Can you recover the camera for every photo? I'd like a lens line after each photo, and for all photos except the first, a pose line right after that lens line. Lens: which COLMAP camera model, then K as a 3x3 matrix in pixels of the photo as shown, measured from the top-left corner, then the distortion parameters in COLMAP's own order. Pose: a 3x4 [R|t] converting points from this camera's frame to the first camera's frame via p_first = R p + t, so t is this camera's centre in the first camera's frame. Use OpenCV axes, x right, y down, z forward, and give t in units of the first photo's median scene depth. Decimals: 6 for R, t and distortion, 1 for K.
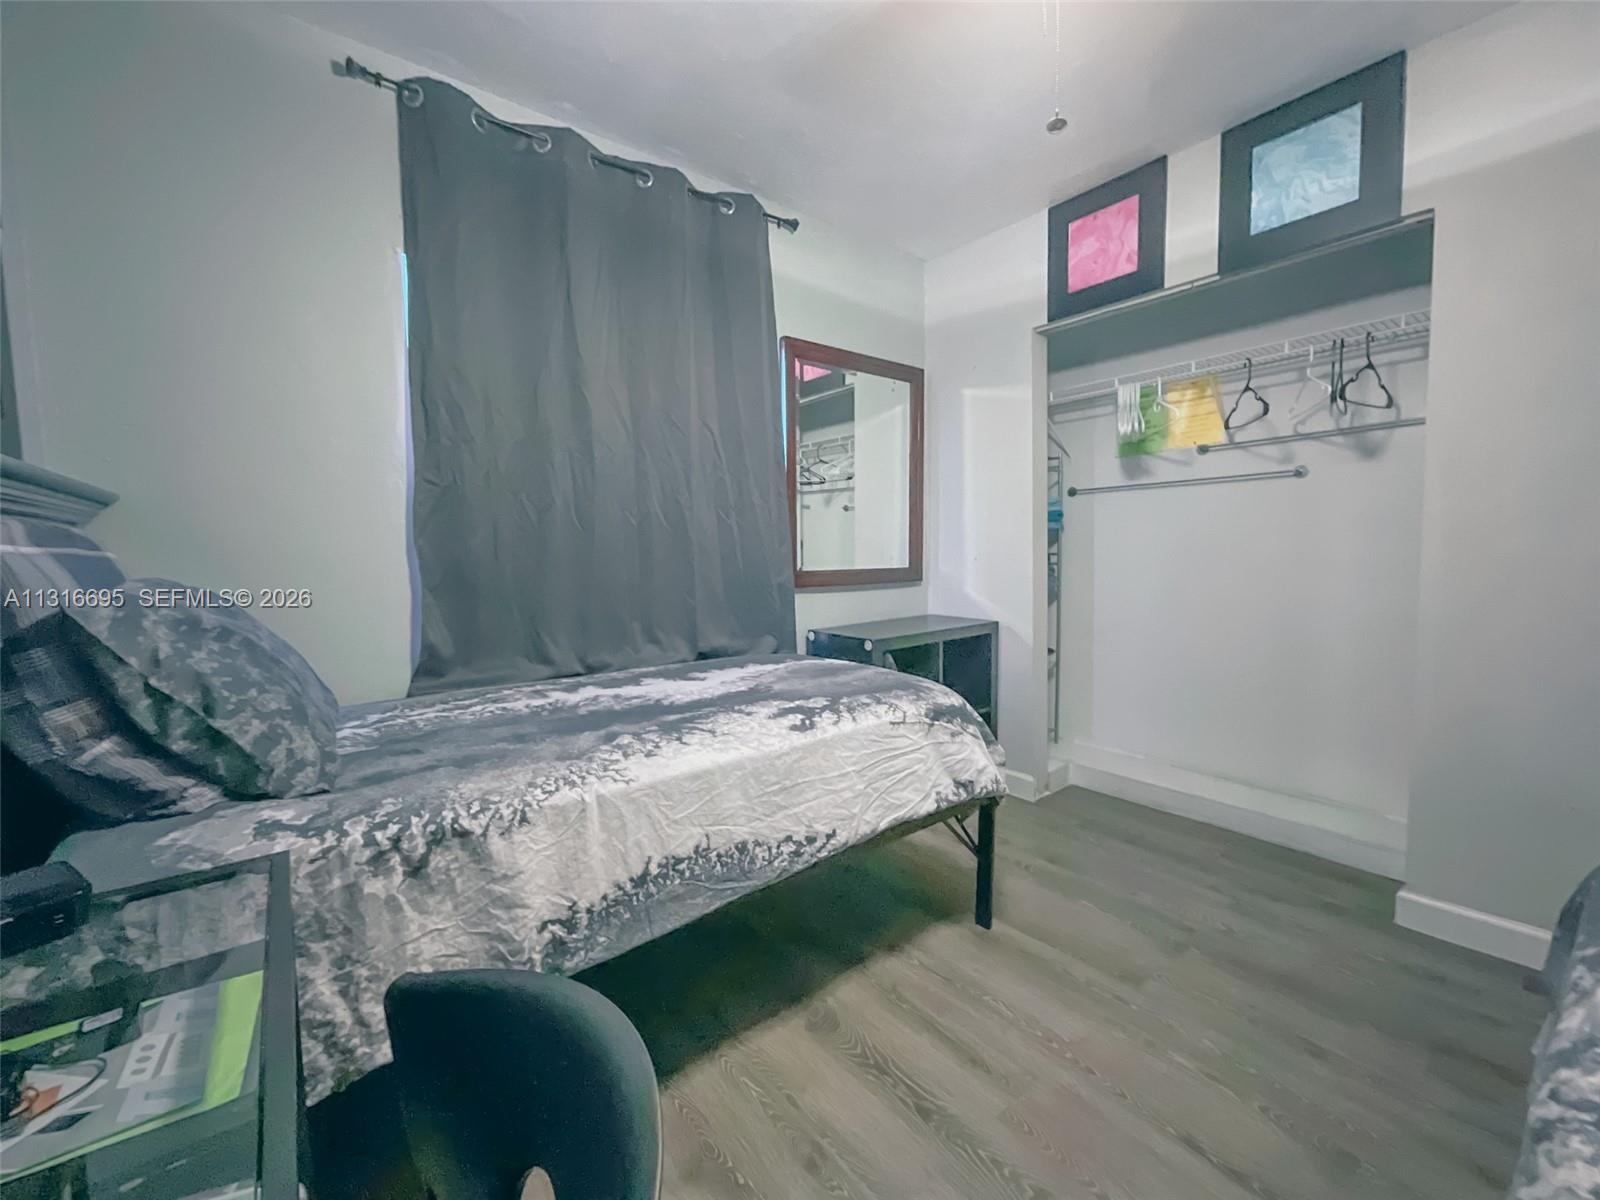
lens RADIAL K [[649.5, 0, 803.1], [0, 649.5, 599.6], [0, 0, 1]] dist [-0.004855, 0.000977]
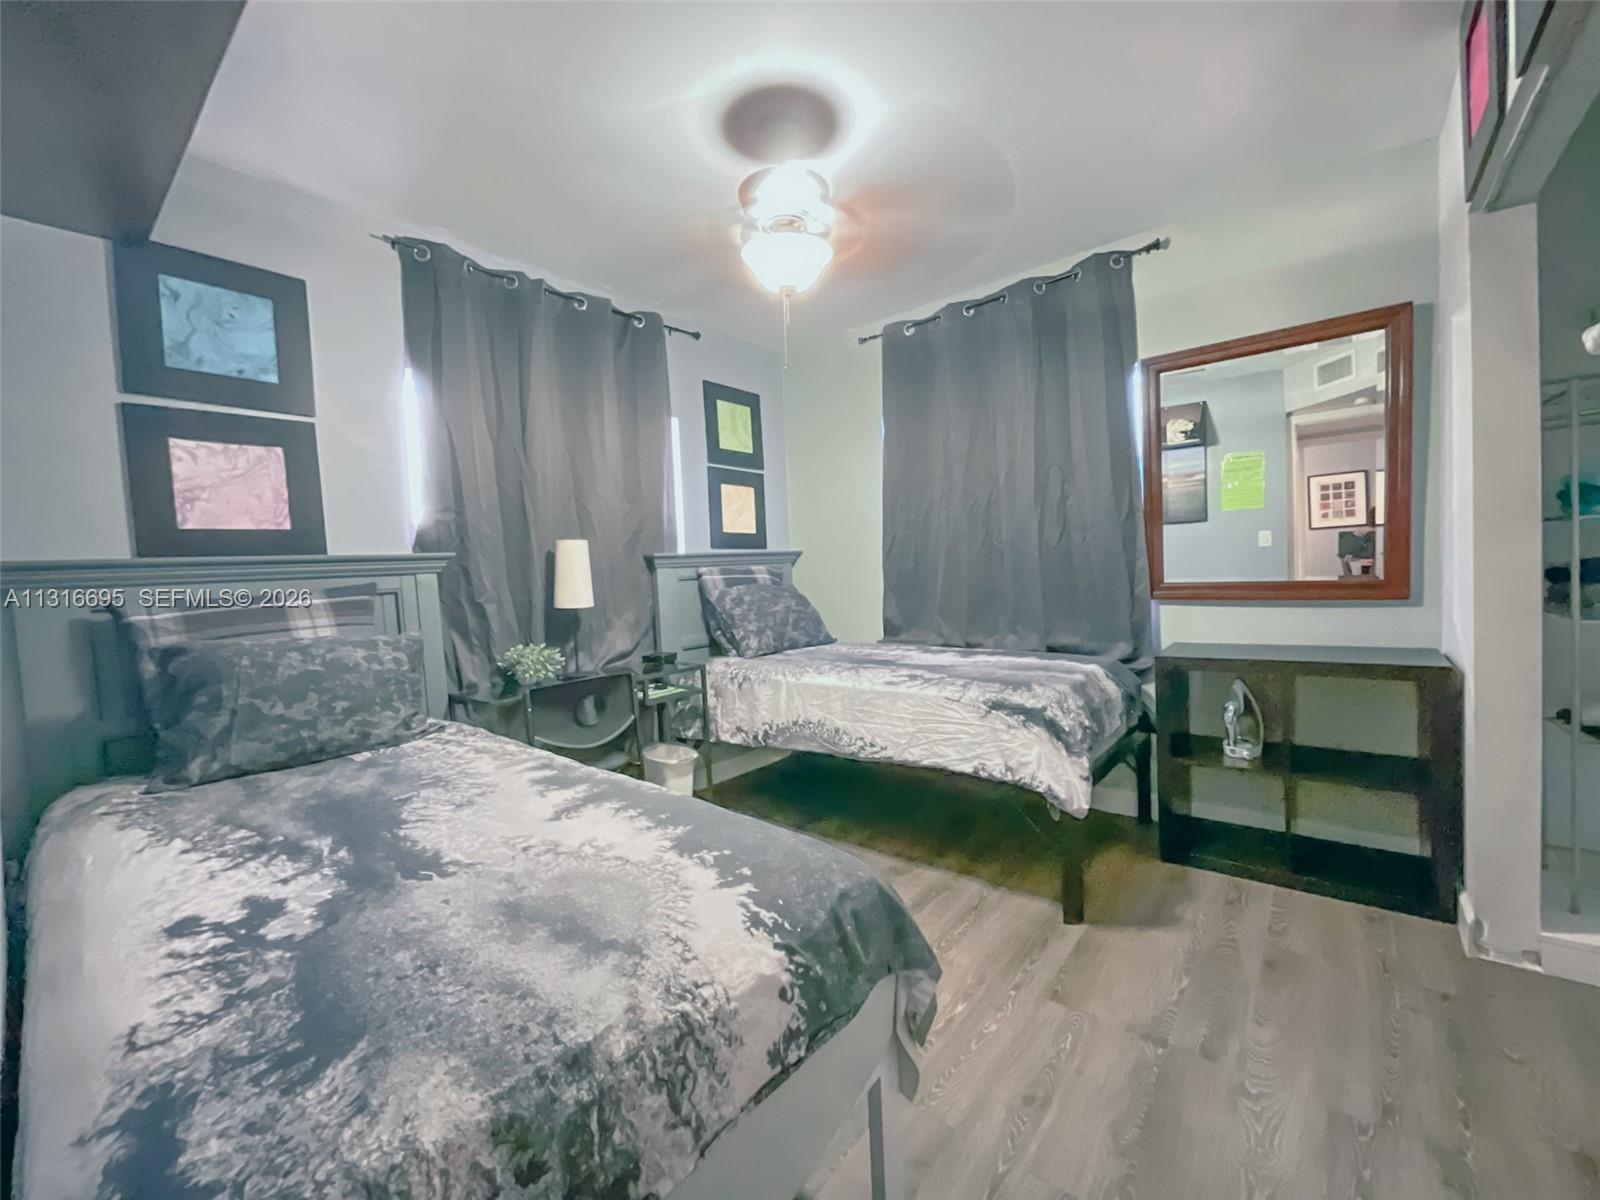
lens RADIAL K [[649.5, 0, 803.1], [0, 649.5, 596.1], [0, 0, 1]] dist [-0.004855, 0.000977]
pose [[0.219196, 0.052644, -0.974260, 1.356776], [-0.031438, 0.998406, 0.046876, -0.082822], [0.975174, 0.020353, 0.220501, 0.361226]]
